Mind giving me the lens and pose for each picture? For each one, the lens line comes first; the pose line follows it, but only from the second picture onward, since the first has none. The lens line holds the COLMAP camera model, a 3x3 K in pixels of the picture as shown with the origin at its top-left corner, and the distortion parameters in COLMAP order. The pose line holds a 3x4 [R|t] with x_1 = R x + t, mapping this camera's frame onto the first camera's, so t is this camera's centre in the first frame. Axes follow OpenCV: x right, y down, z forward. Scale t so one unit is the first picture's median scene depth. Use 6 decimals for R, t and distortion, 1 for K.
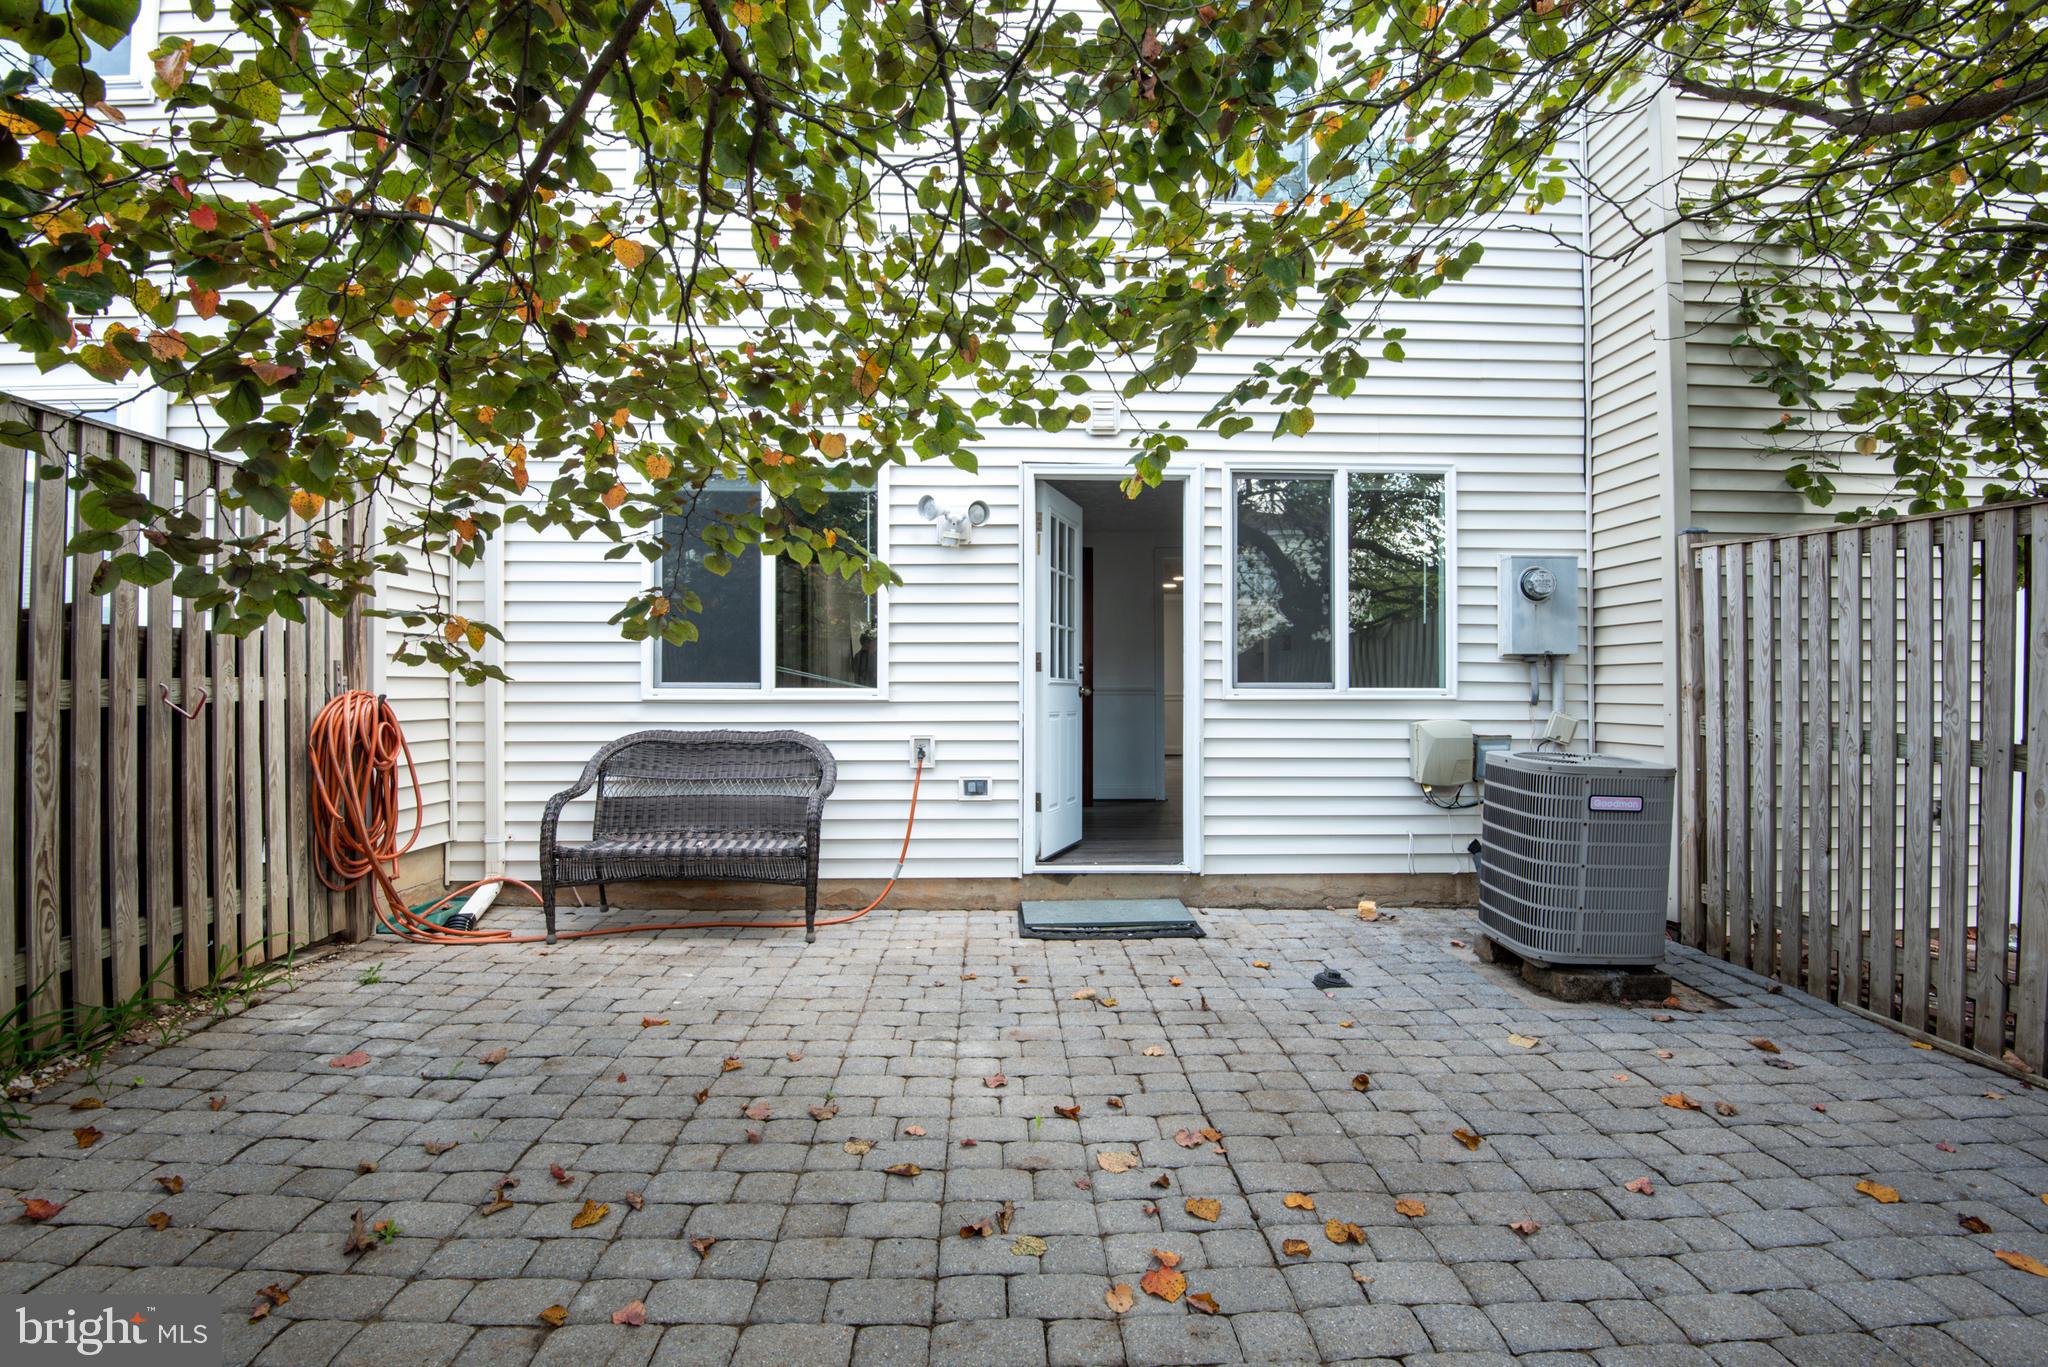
lens RADIAL K [[1000.1, 0, 1024.0], [0, 1000.1, 683.5], [0, 0, 1]] dist [-0.001565, -0.025241]
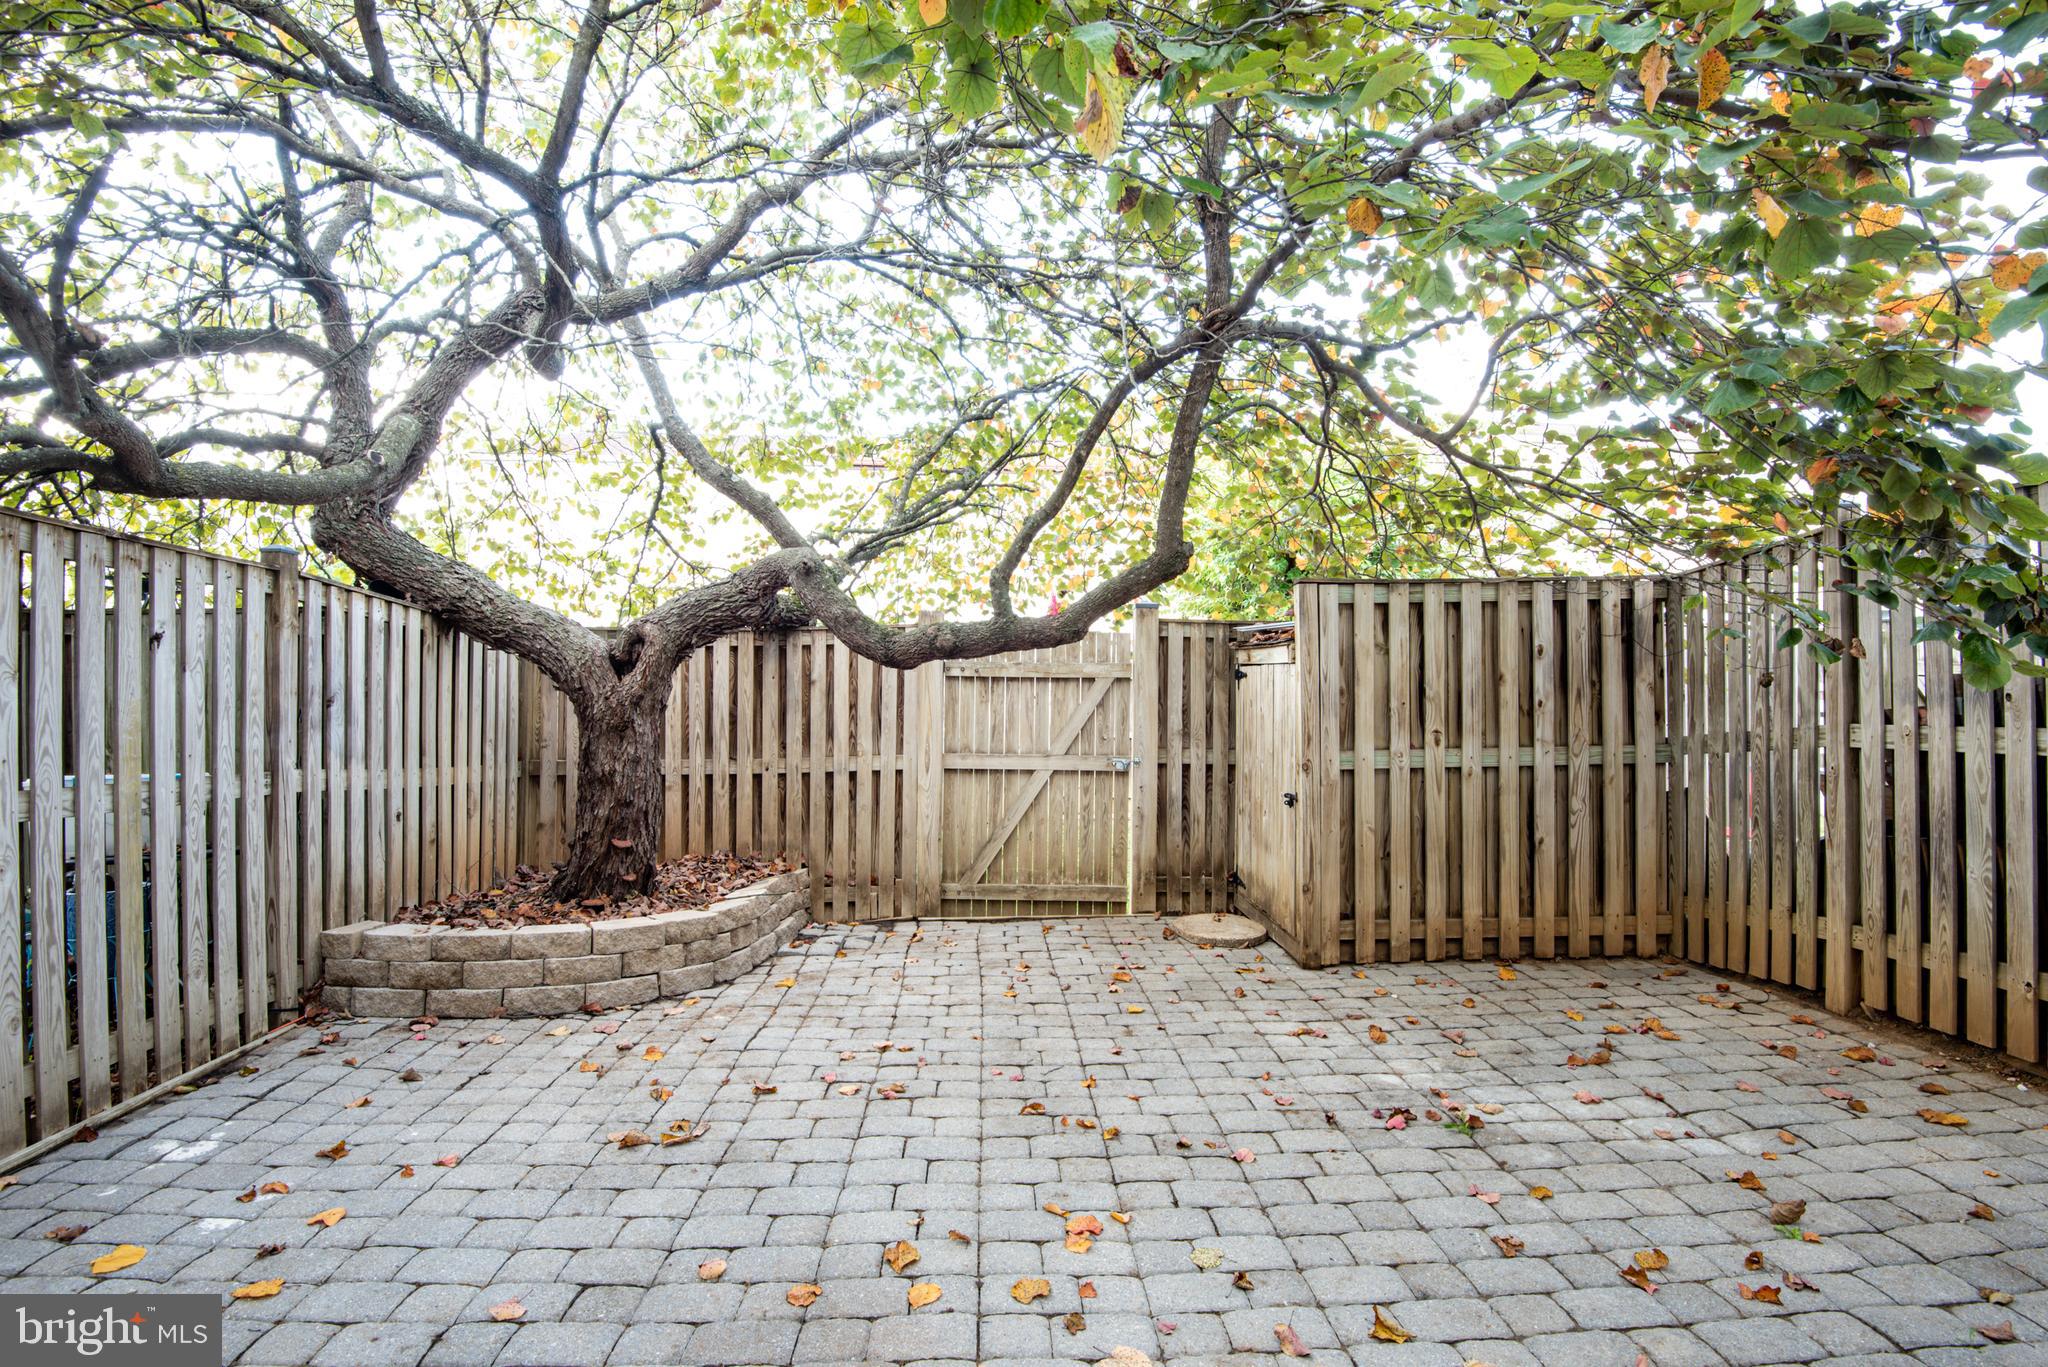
lens RADIAL K [[976.0, 0, 1028.8], [0, 976.0, 678.7], [0, 0, 1]] dist [0.000327, -0.030822]
pose [[-0.999945, -0.008439, -0.006228, 0.119878], [-0.008350, 0.999865, -0.014124, -0.018833], [0.006346, -0.014071, -0.999881, 1.186756]]
